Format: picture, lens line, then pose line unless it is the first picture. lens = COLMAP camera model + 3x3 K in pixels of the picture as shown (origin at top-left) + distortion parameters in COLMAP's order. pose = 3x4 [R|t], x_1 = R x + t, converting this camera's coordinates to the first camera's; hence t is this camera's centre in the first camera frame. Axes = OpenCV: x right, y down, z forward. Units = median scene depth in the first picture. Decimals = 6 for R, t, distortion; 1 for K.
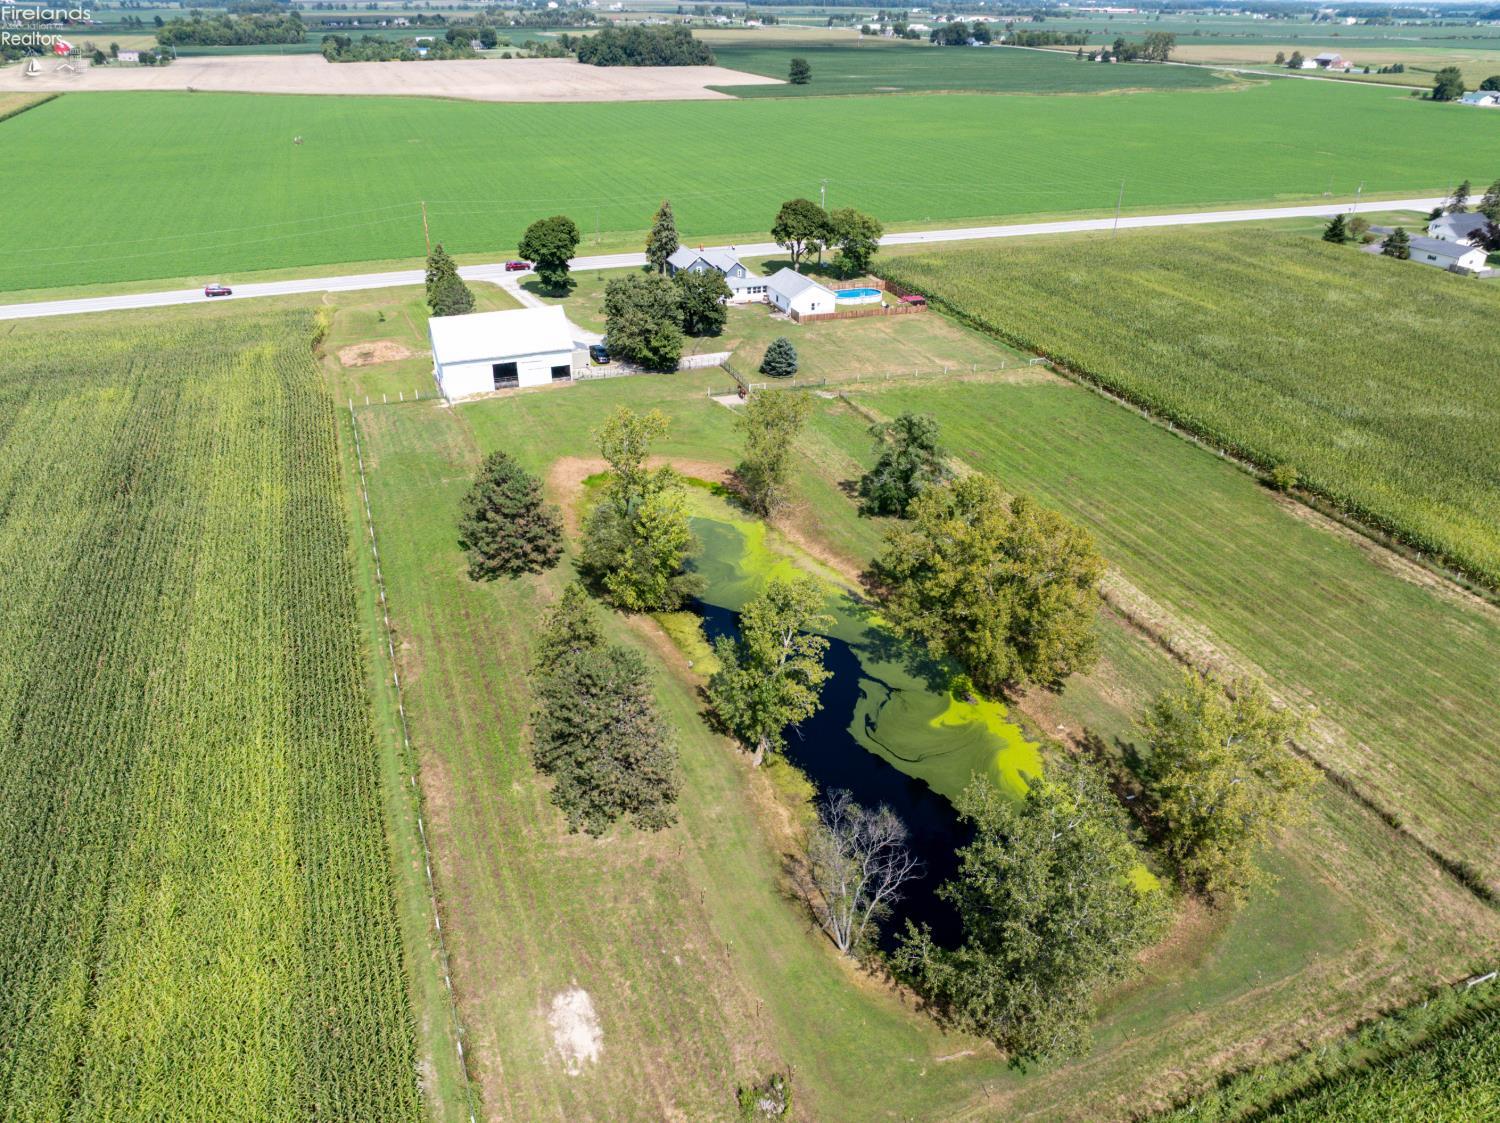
lens RADIAL K [[1052.6, 0, 747.7], [0, 1052.6, 563.2], [0, 0, 1]] dist [-0.037579, 0.008564]
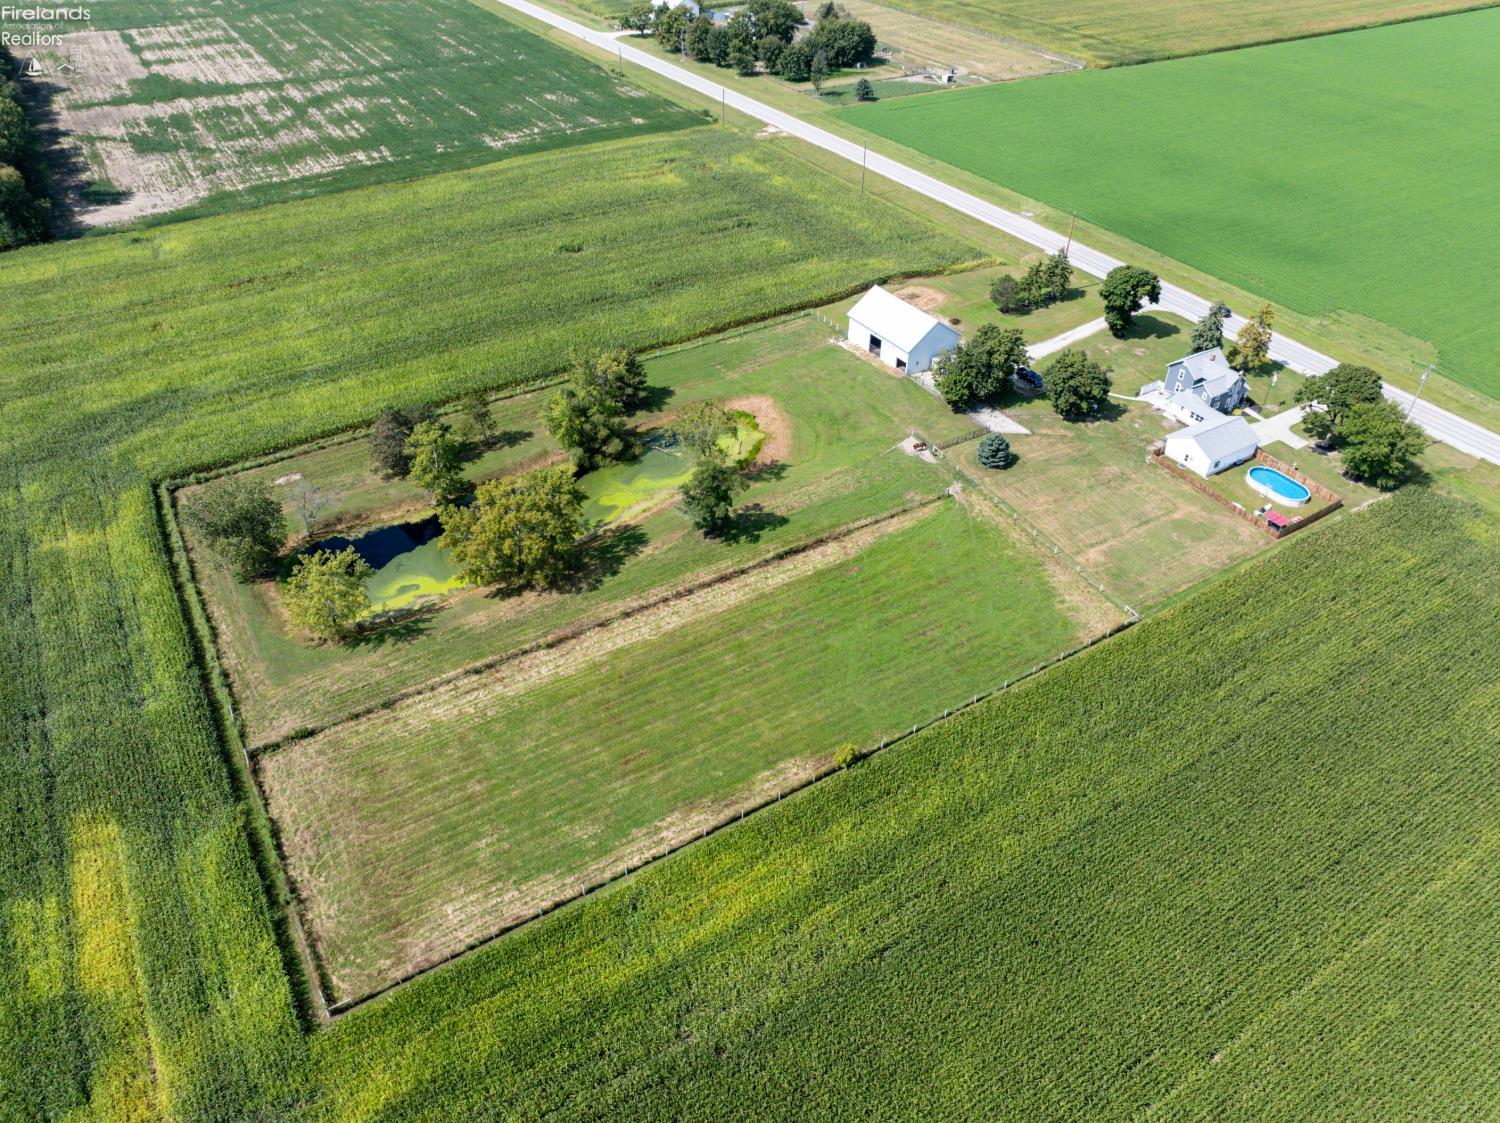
lens RADIAL K [[1052.6, 0, 751.7], [0, 1052.6, 568.8], [0, 0, 1]] dist [-0.037579, 0.008564]
pose [[0.181856, 0.604522, -0.775553, 0.725501], [-0.484853, 0.741288, 0.464122, -0.391542], [0.855480, 0.291625, 0.427912, 0.287548]]
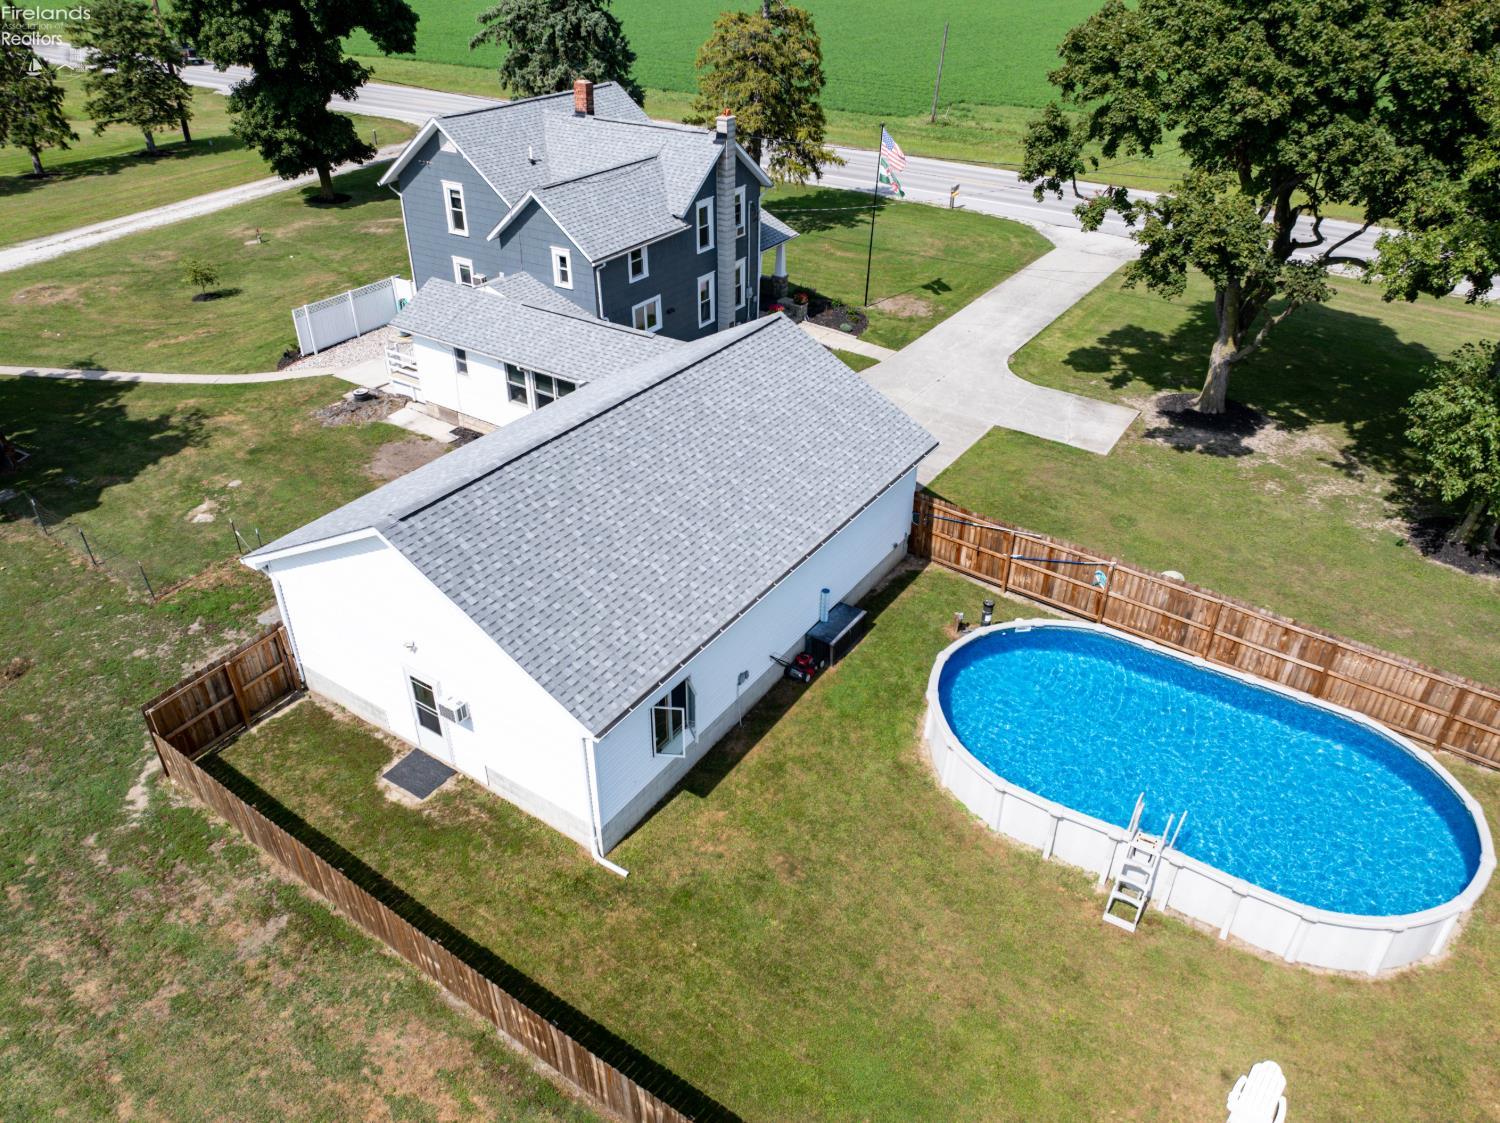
lens RADIAL K [[1052.6, 0, 745.8], [0, 1052.6, 560.6], [0, 0, 1]] dist [-0.037579, 0.008564]
pose [[0.566292, 0.437386, -0.698575, 0.140764], [-0.401901, 0.886518, 0.229263, -0.278997], [0.719576, 0.150929, 0.677813, 0.896231]]
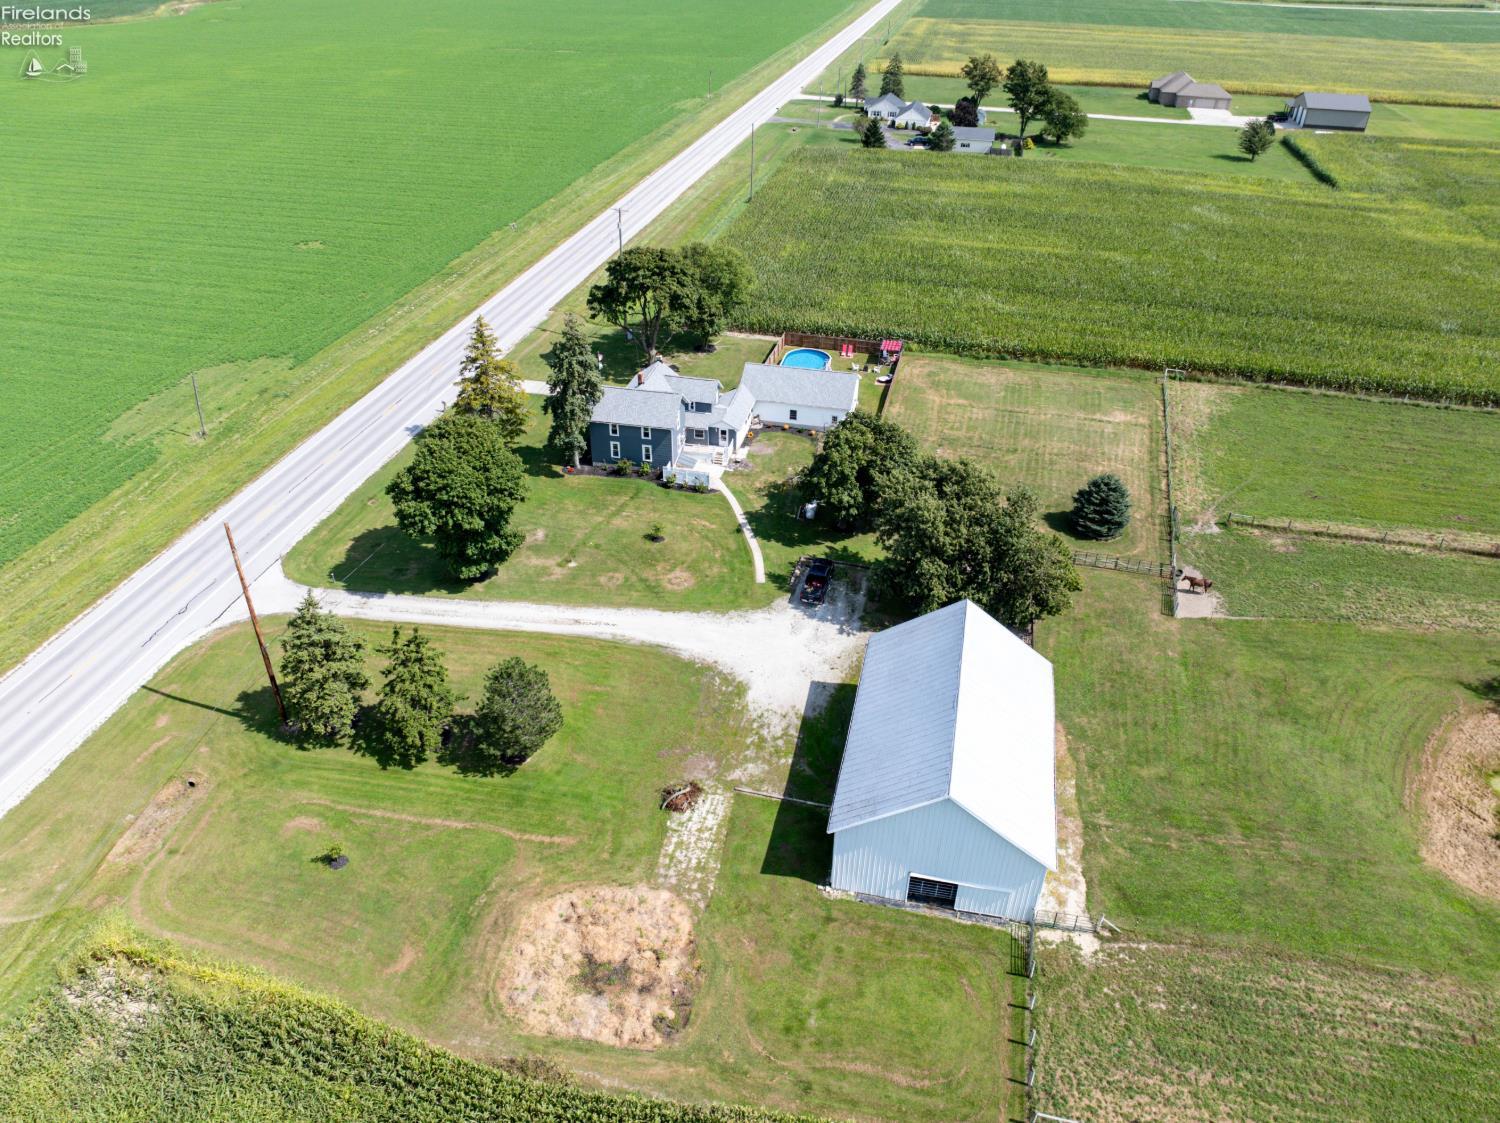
lens RADIAL K [[1052.6, 0, 744.9], [0, 1052.6, 566.0], [0, 0, 1]] dist [-0.037579, 0.008564]
pose [[0.562746, -0.457797, 0.688287, -0.436006], [0.395331, 0.880296, 0.262283, -0.333859], [-0.725969, 0.124502, 0.676364, 0.590415]]
